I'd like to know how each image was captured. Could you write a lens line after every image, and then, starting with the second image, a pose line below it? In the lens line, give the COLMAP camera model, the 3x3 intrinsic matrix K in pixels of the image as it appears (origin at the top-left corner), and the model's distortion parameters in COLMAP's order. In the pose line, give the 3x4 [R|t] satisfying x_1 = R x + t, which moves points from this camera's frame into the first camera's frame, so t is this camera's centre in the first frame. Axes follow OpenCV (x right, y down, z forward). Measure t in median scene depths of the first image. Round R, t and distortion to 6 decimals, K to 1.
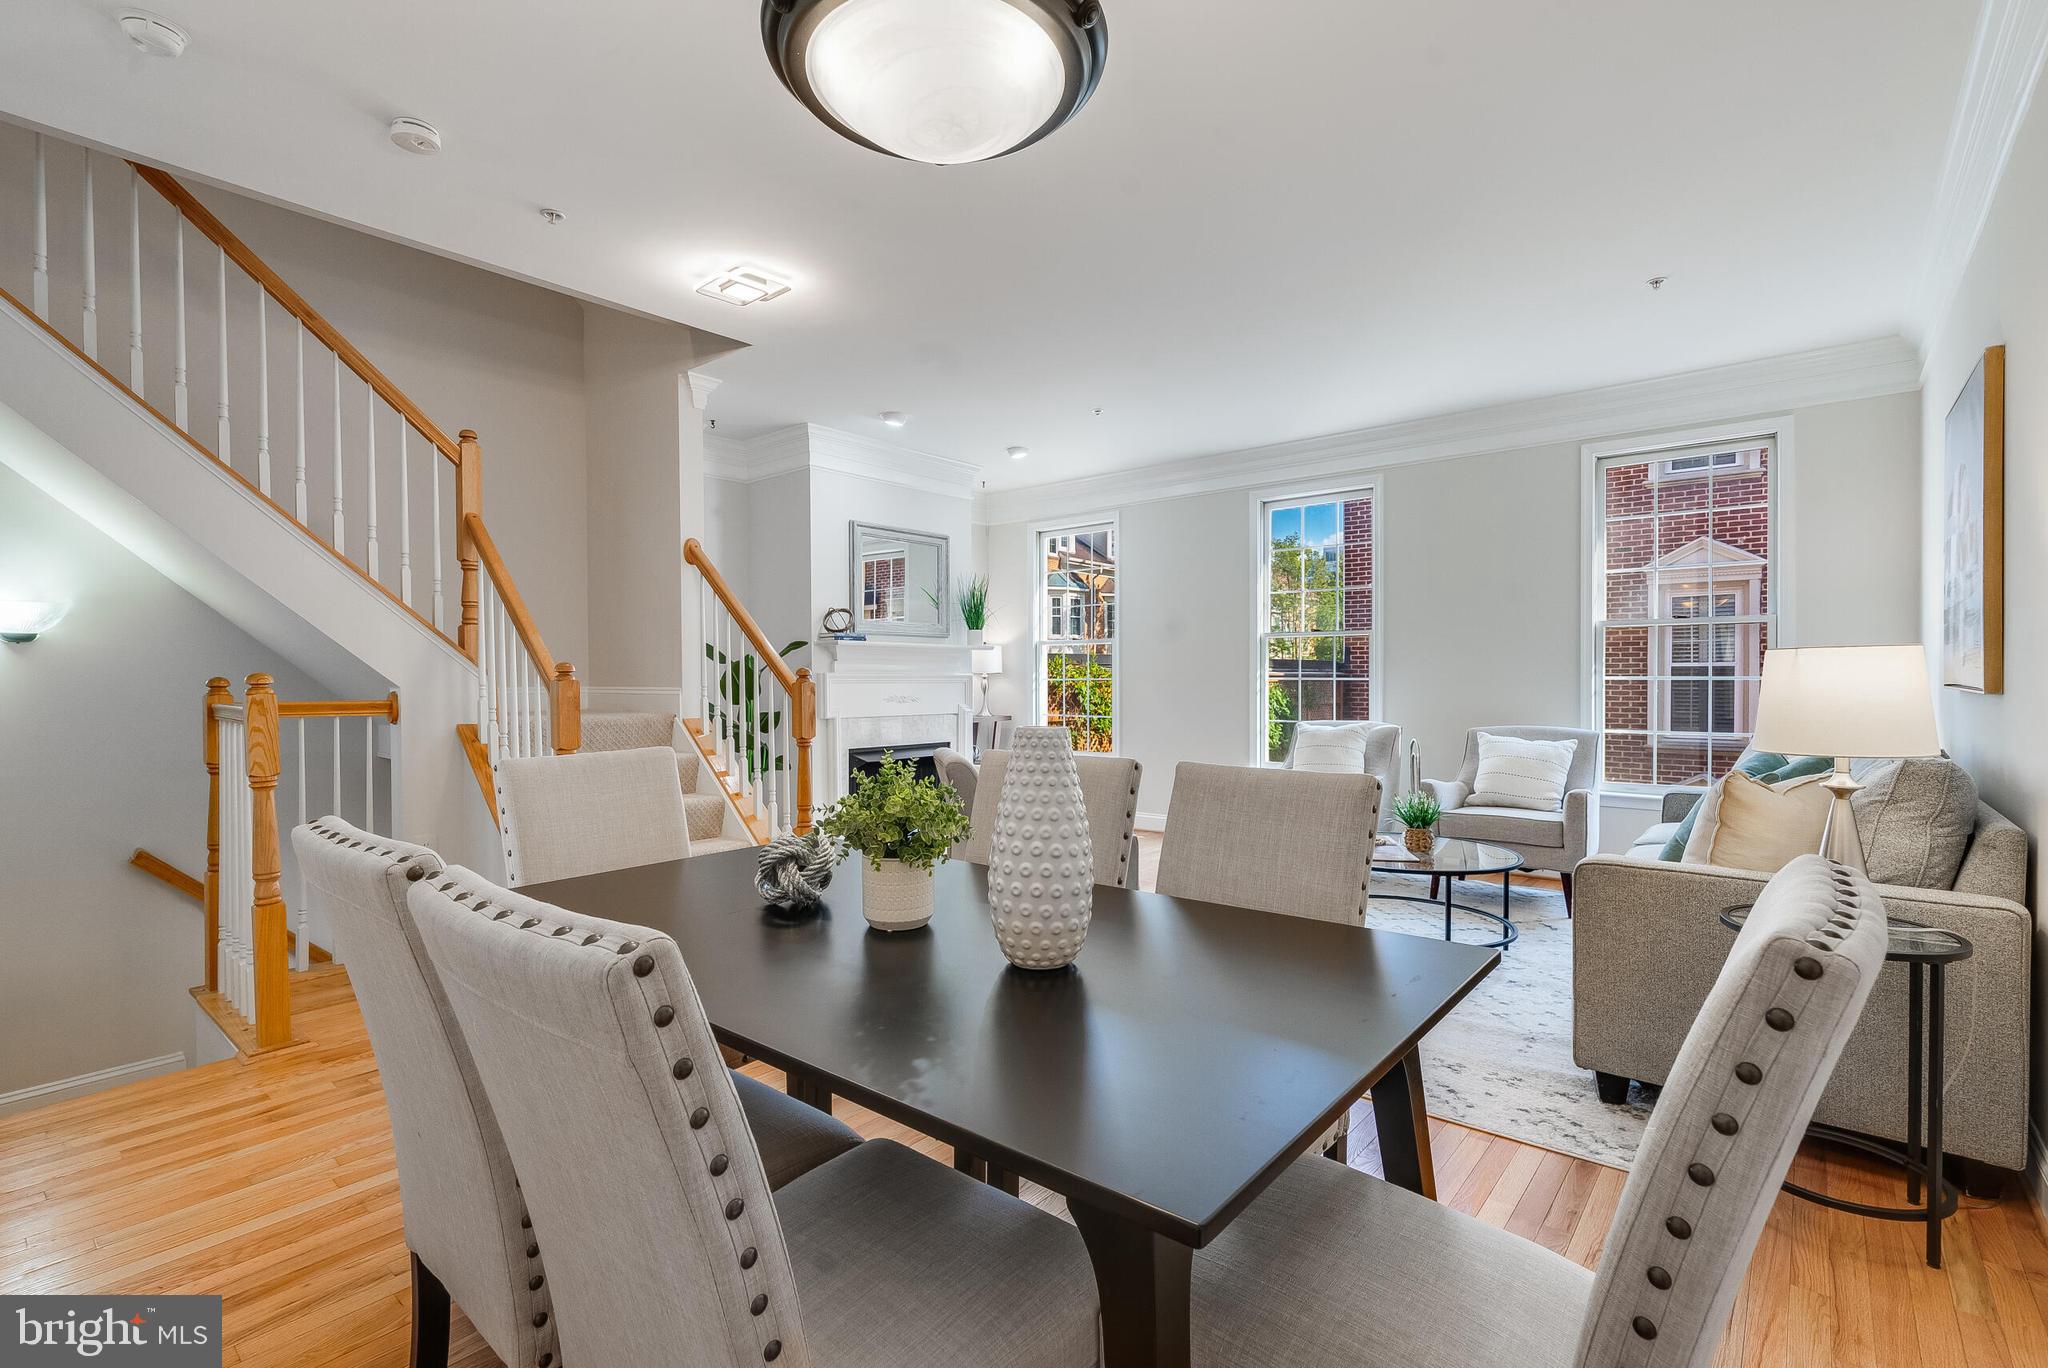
lens RADIAL K [[933.7, 0, 1016.0], [0, 933.7, 694.2], [0, 0, 1]] dist [0.000668, -0.000036]
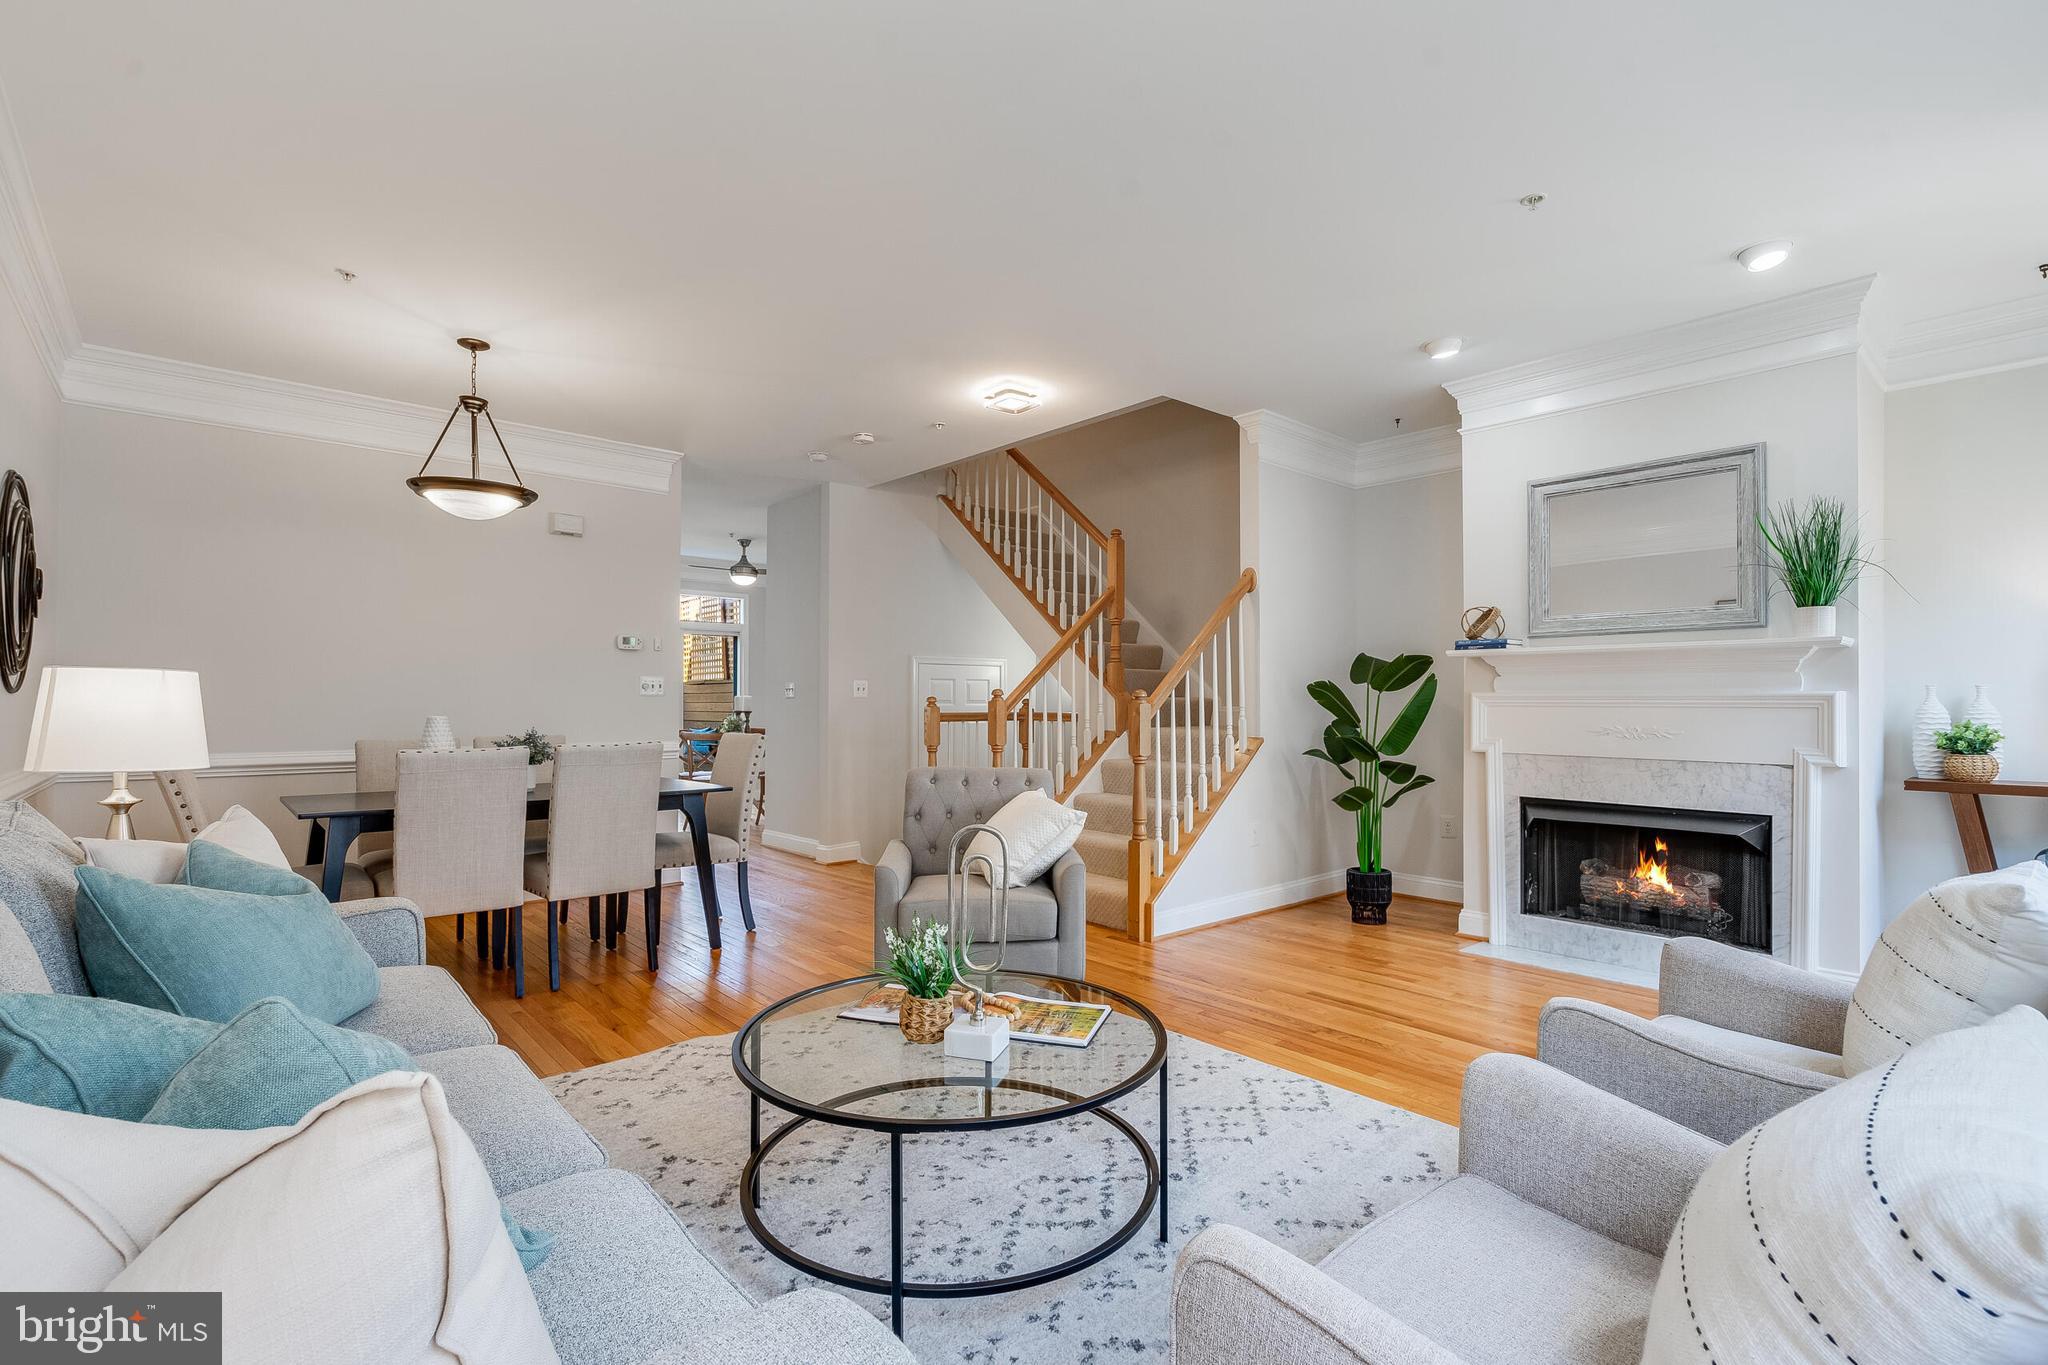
lens RADIAL K [[933.7, 0, 1016.0], [0, 933.7, 692.7], [0, 0, 1]] dist [0.000668, -0.000036]
pose [[-0.152180, -0.001078, -0.988352, 0.608264], [-0.015215, 0.999883, 0.001252, -0.017392], [0.988236, 0.015229, -0.152179, 0.738573]]
